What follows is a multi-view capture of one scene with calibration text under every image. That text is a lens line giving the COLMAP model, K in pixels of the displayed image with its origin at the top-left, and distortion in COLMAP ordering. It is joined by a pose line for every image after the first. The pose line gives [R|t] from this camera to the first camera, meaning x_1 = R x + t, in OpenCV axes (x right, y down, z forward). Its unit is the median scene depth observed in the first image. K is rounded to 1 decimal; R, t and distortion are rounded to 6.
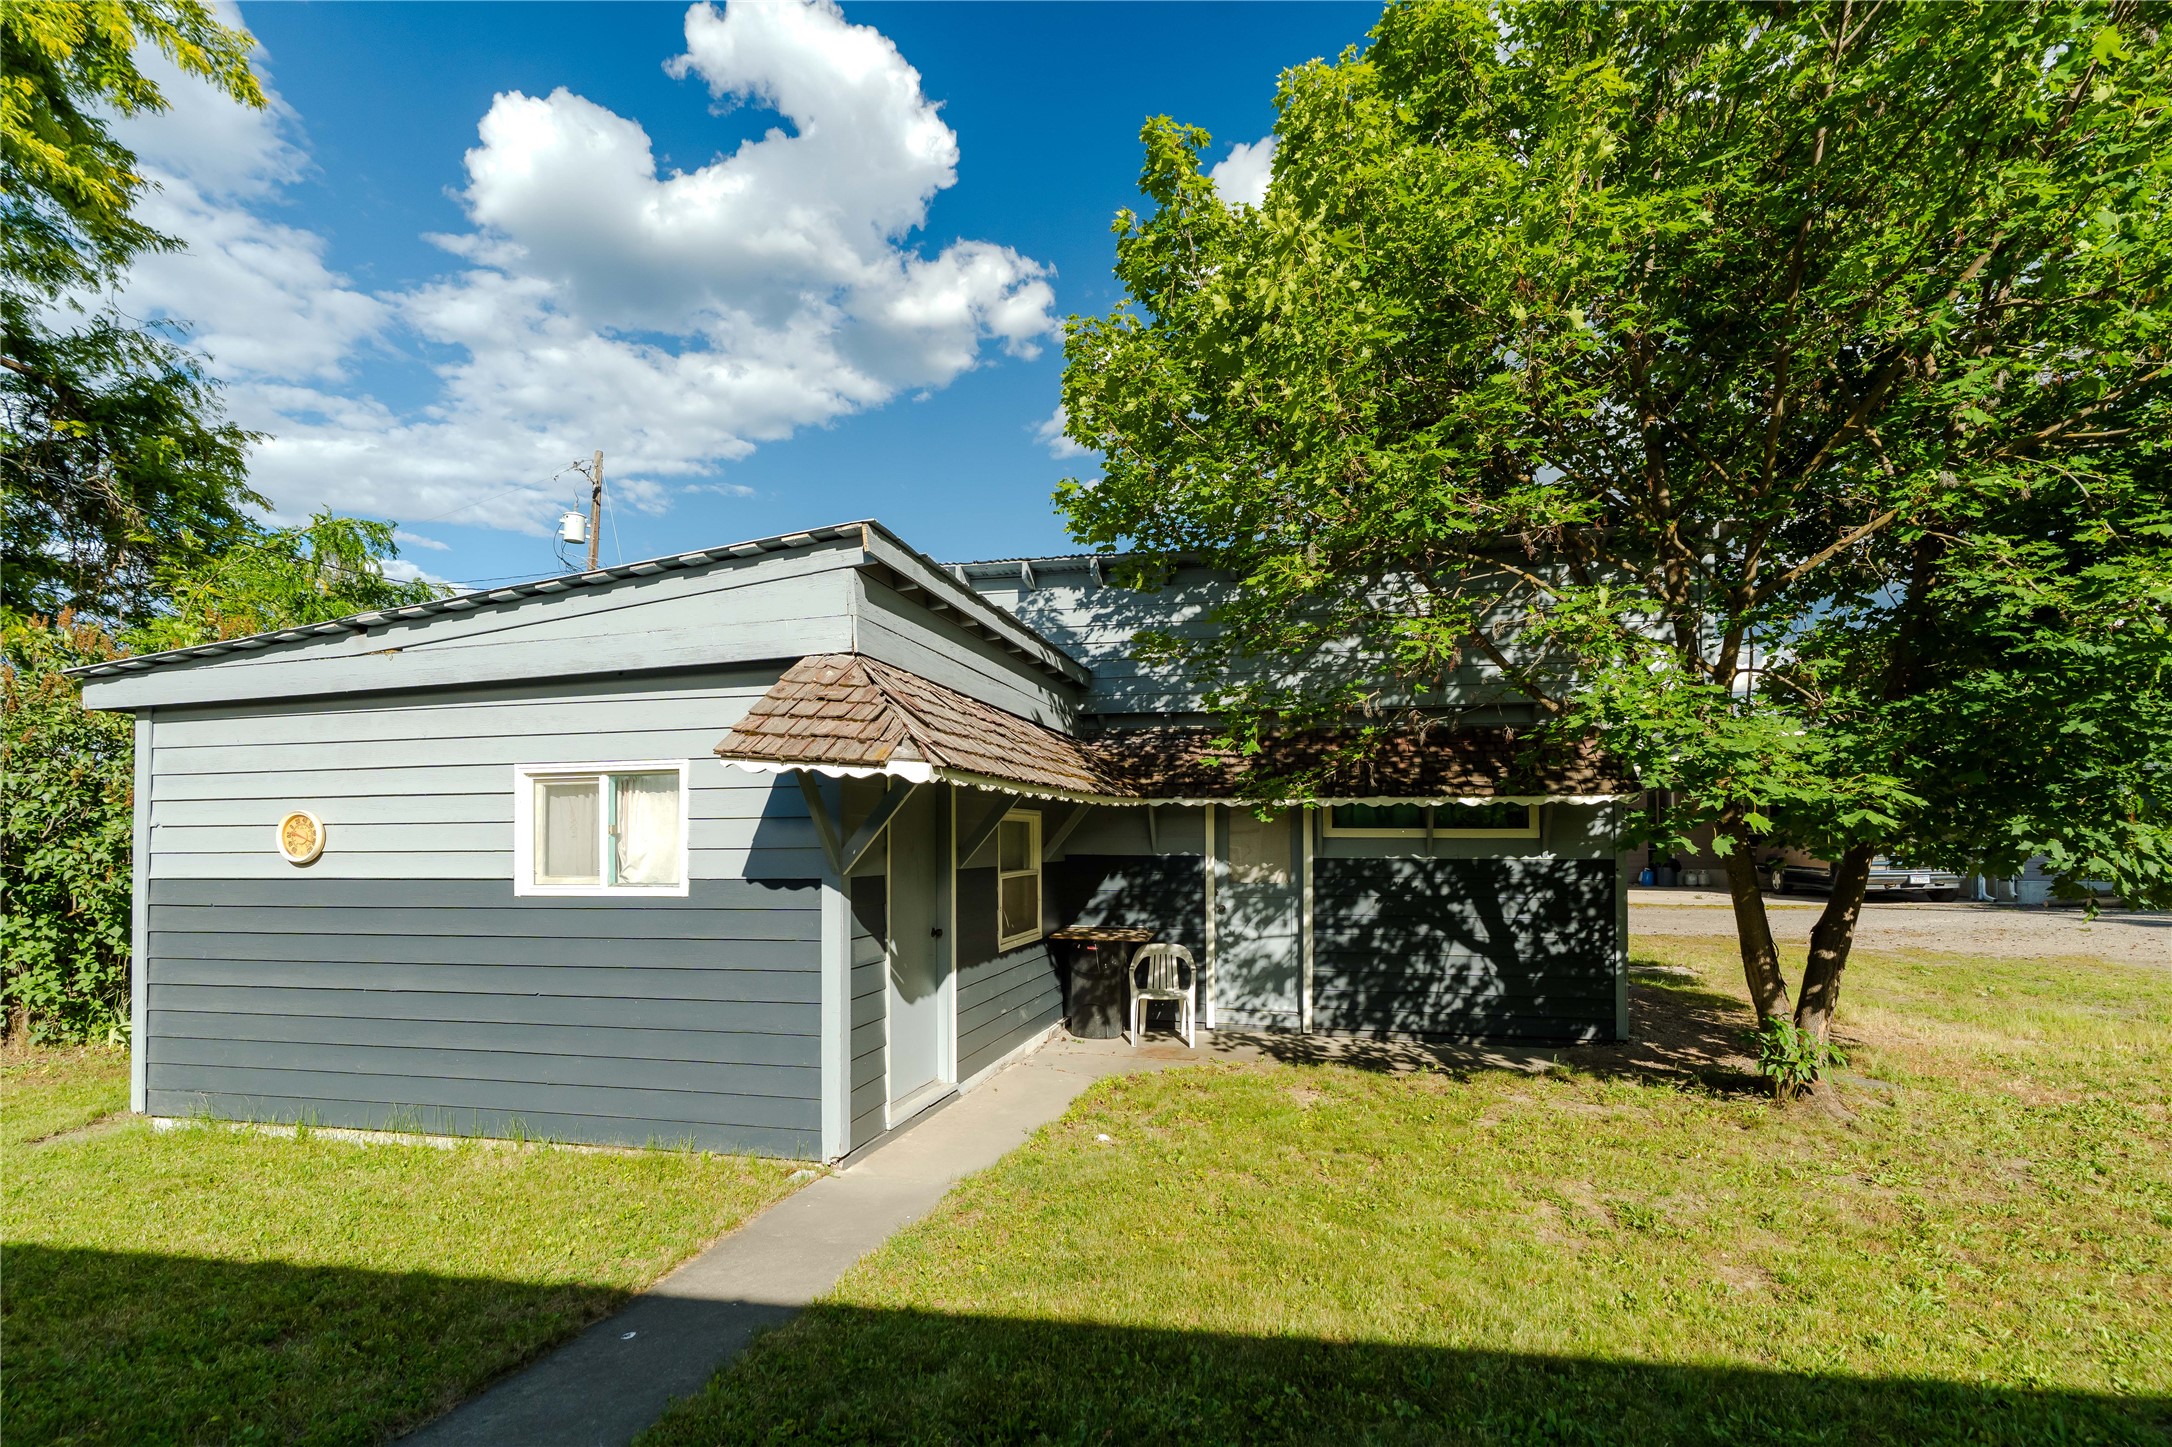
lens RADIAL K [[1022.2, 0, 1087.3], [0, 1022.2, 805.0], [0, 0, 1]] dist [-0.002240, -0.000617]
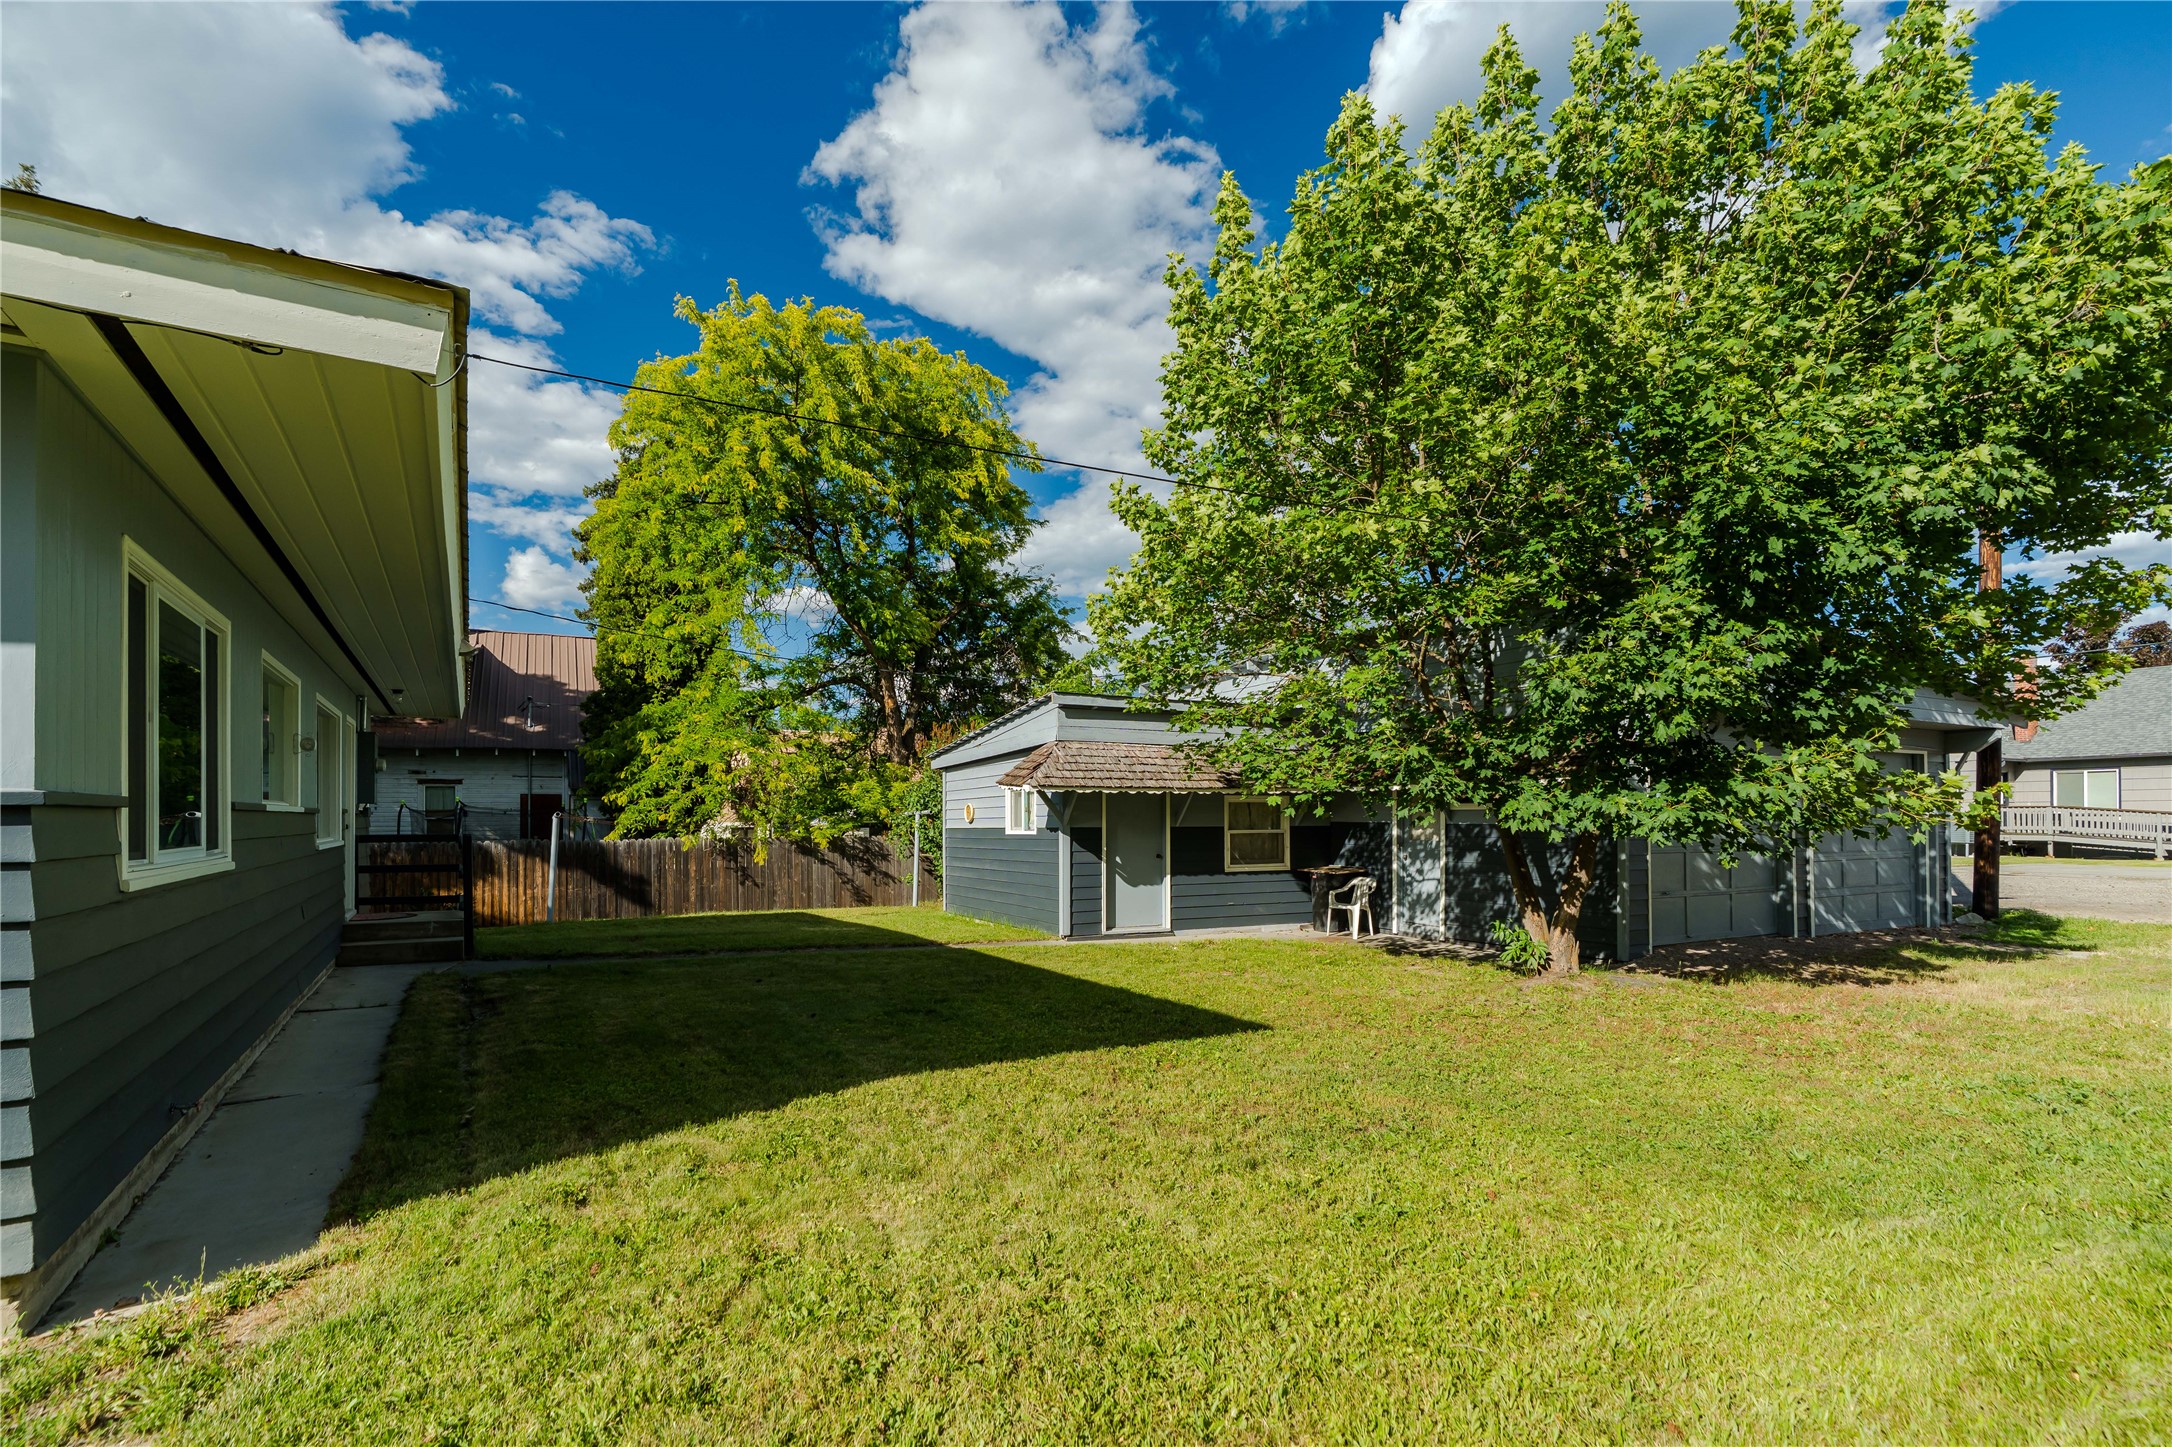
lens RADIAL K [[1022.2, 0, 1087.3], [0, 1022.2, 805.0], [0, 0, 1]] dist [-0.002240, -0.000617]
pose [[0.647299, -0.010552, -0.762163, 1.367560], [0.020049, 0.999794, 0.003185, 0.005660], [0.761972, -0.017342, 0.647377, -0.487523]]
